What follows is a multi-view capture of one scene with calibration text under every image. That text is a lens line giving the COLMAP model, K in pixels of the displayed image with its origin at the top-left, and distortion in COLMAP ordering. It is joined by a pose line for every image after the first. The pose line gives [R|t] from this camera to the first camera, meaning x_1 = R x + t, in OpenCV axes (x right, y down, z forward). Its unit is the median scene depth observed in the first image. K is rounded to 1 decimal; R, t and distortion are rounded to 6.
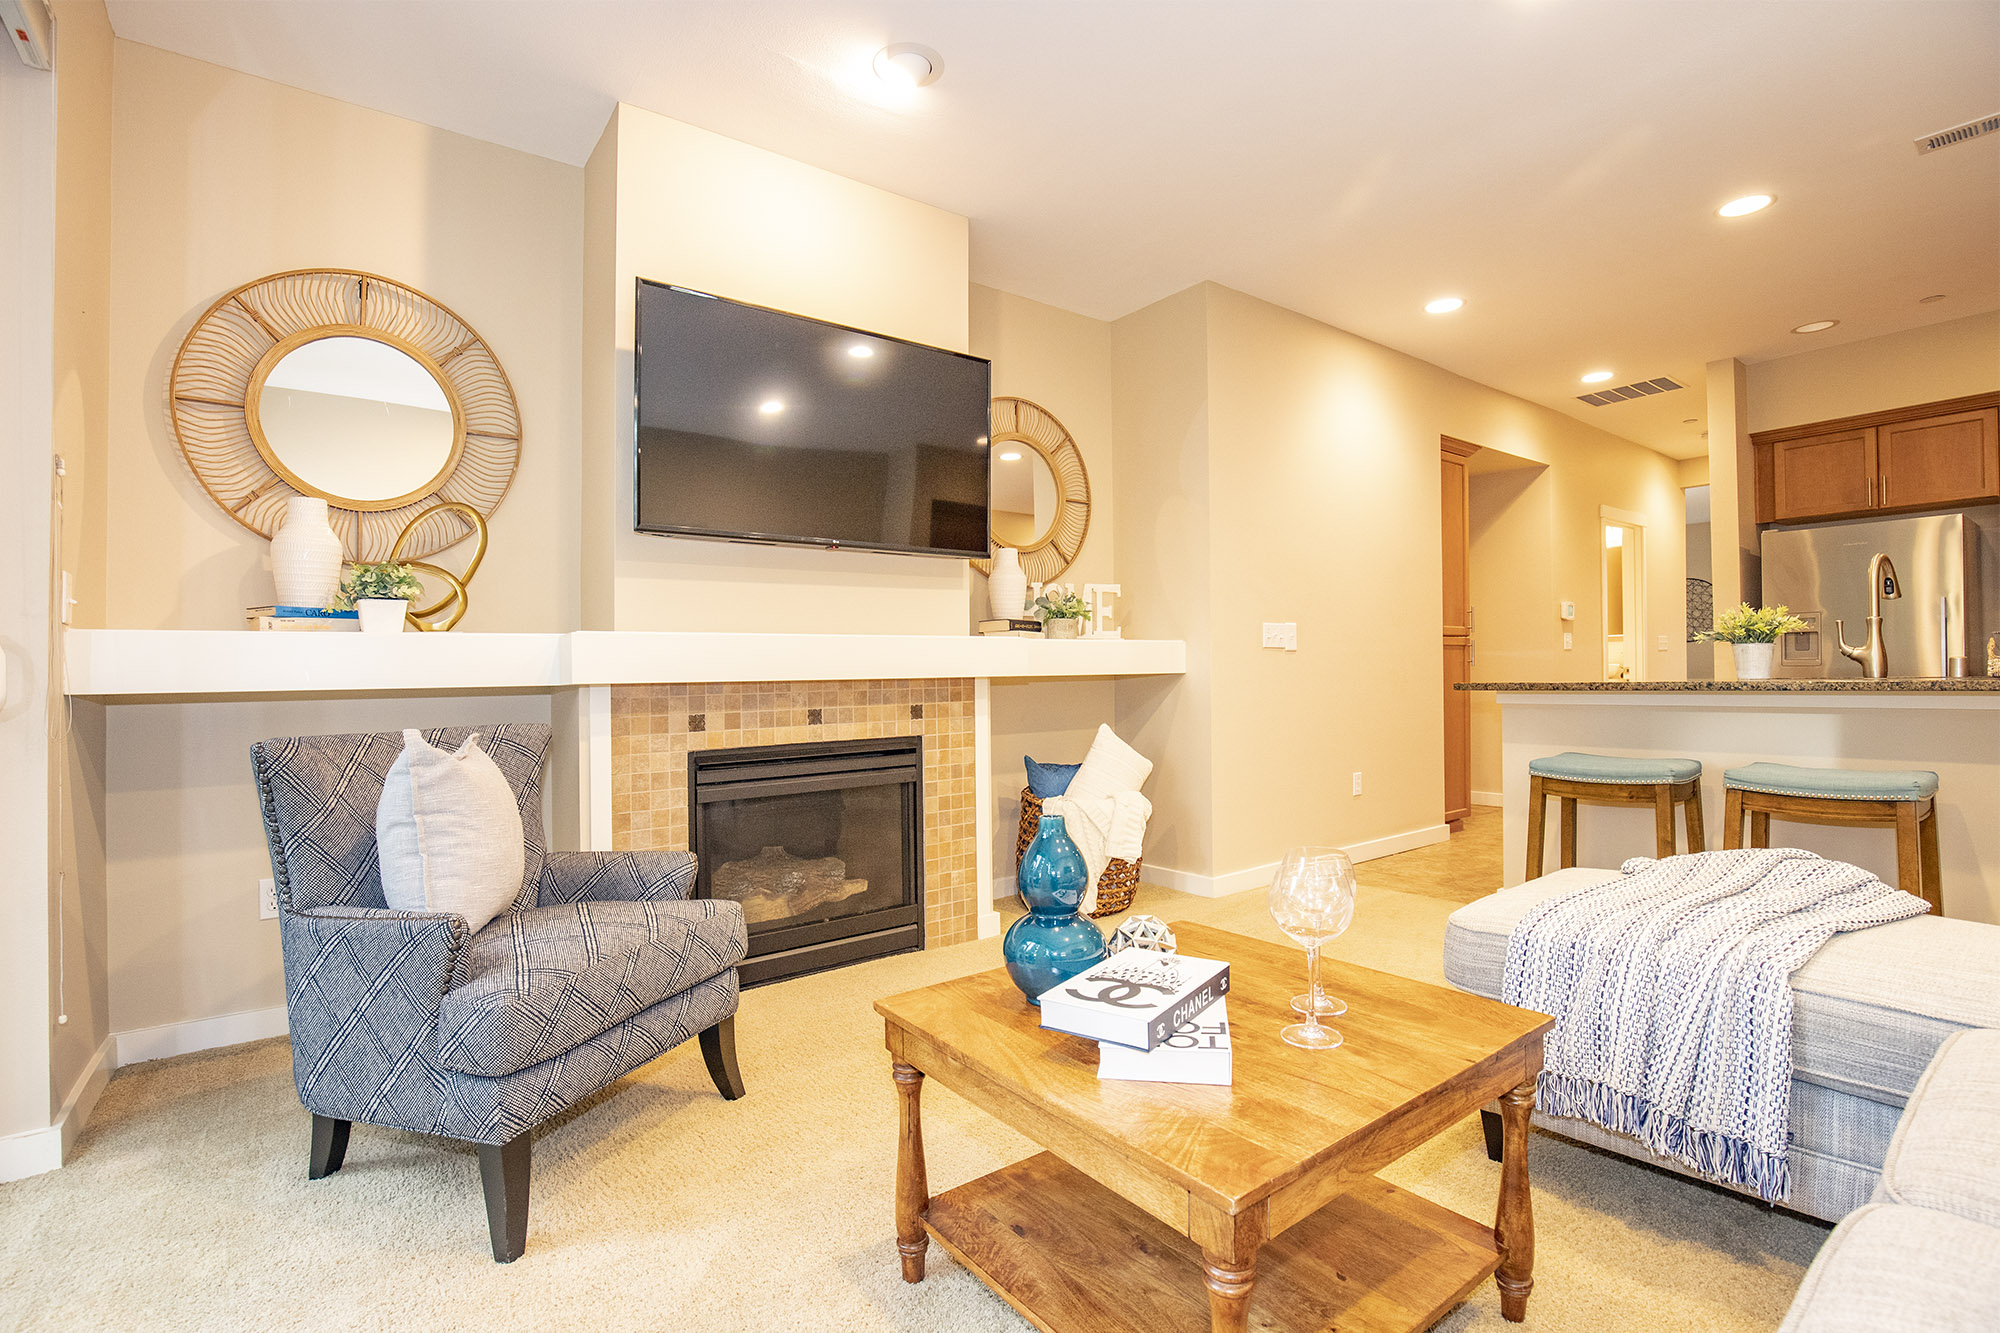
lens RADIAL K [[921.2, 0, 1002.1], [0, 921.2, 634.8], [0, 0, 1]] dist [-0.014358, 0.000843]
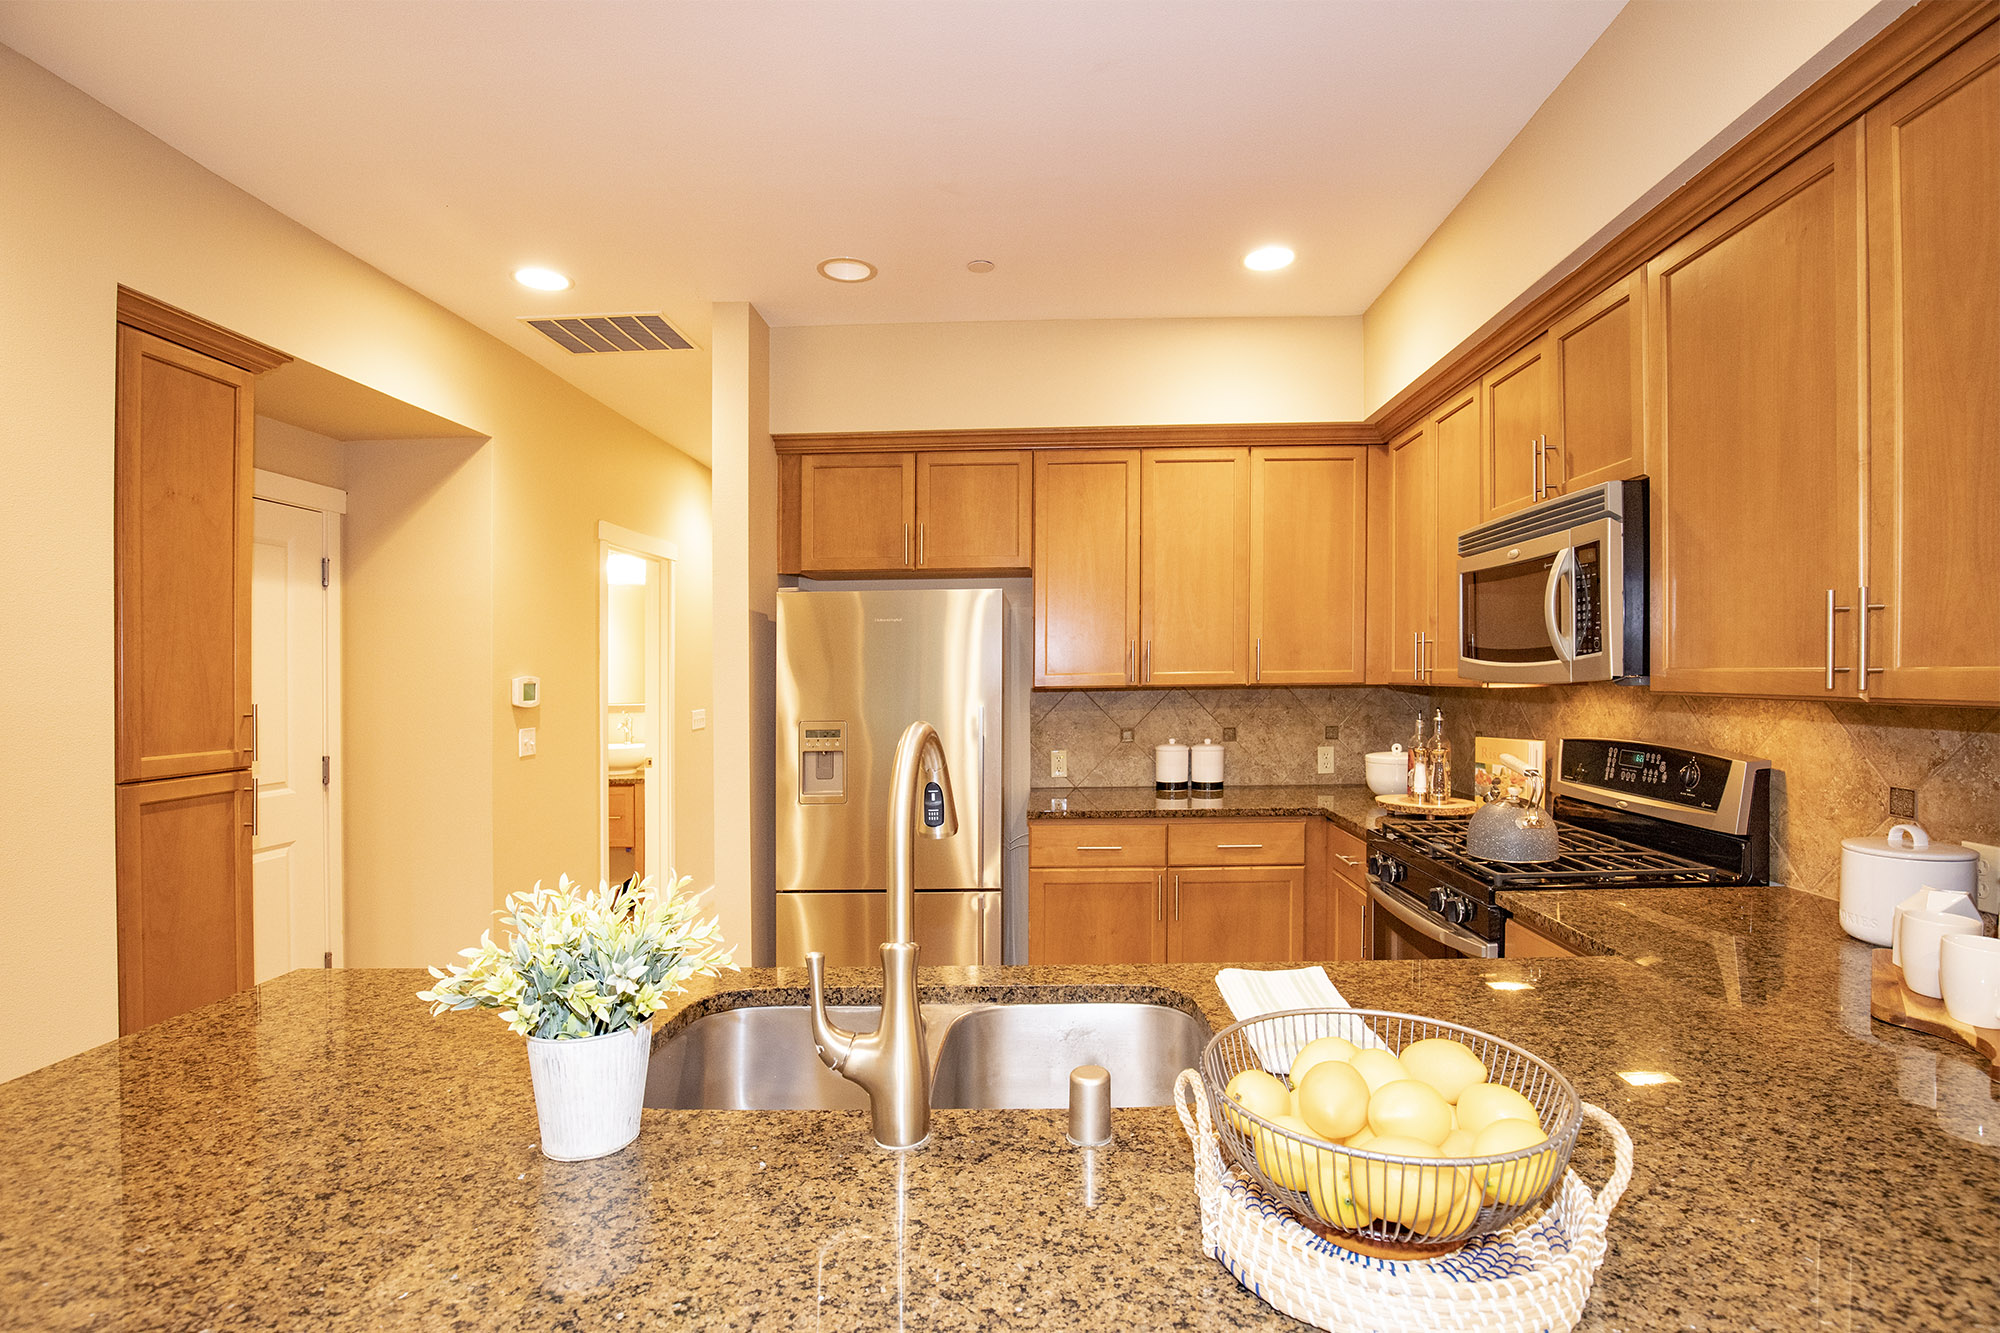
lens RADIAL K [[931.9, 0, 1040.6], [0, 931.9, 741.3], [0, 0, 1]] dist [-0.028582, -0.000078]
pose [[0.619877, -0.052513, 0.782940, 0.440697], [-0.025362, 0.995896, 0.086876, -0.069306], [-0.784289, -0.073709, 0.616001, 0.457883]]
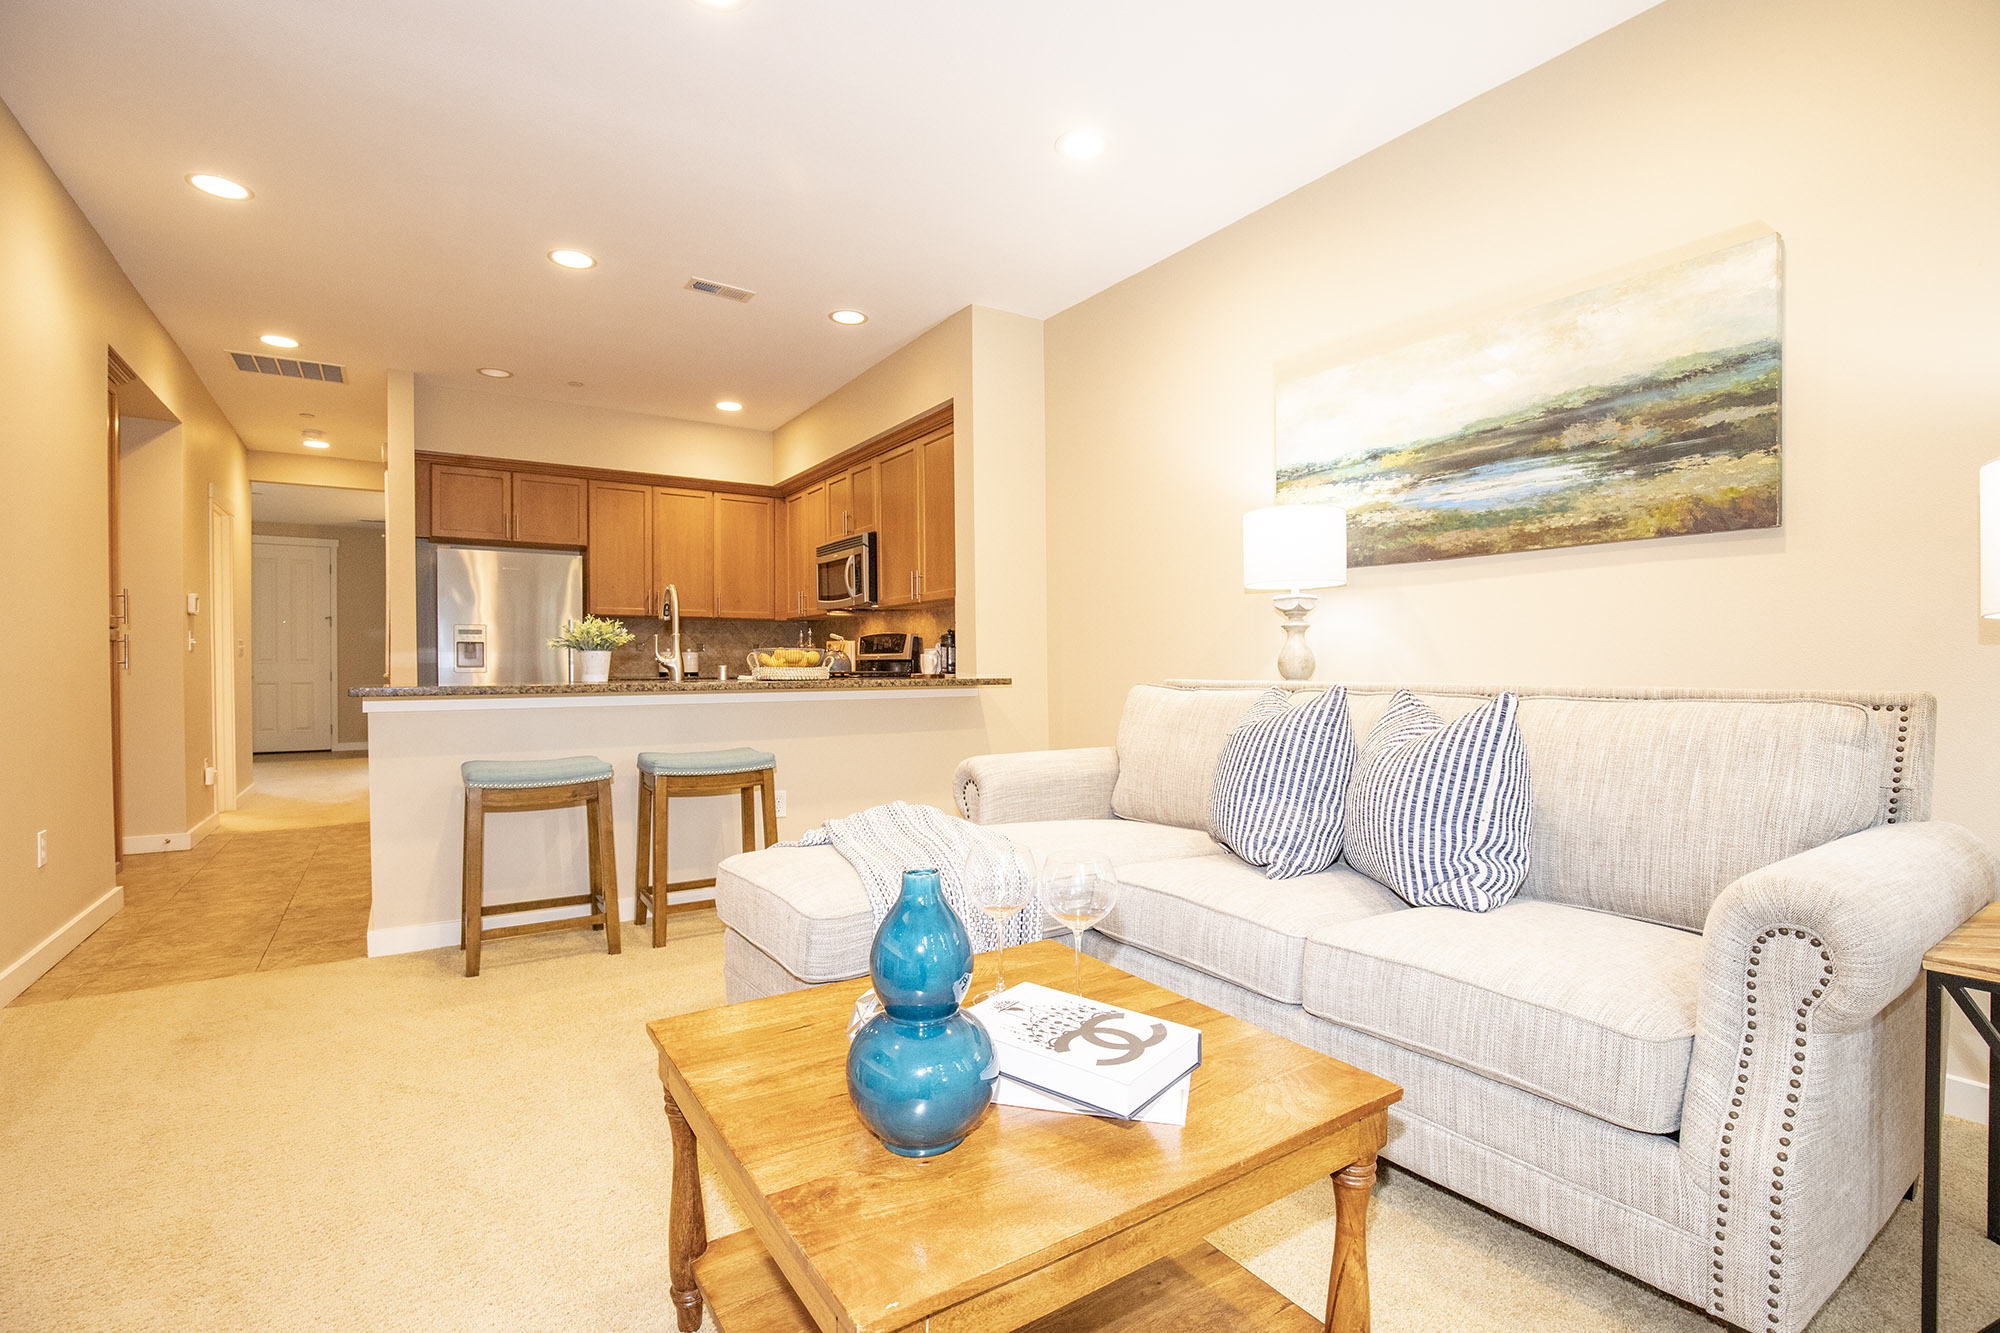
lens RADIAL K [[924.6, 0, 1000.0], [0, 924.6, 666.5], [0, 0, 1]] dist [-0.015437, 0.000176]
pose [[0.078034, 0.014468, 0.996846, -0.183827], [-0.038245, 0.999202, -0.011509, 0.014704], [-0.996217, -0.037226, 0.078525, 0.261575]]
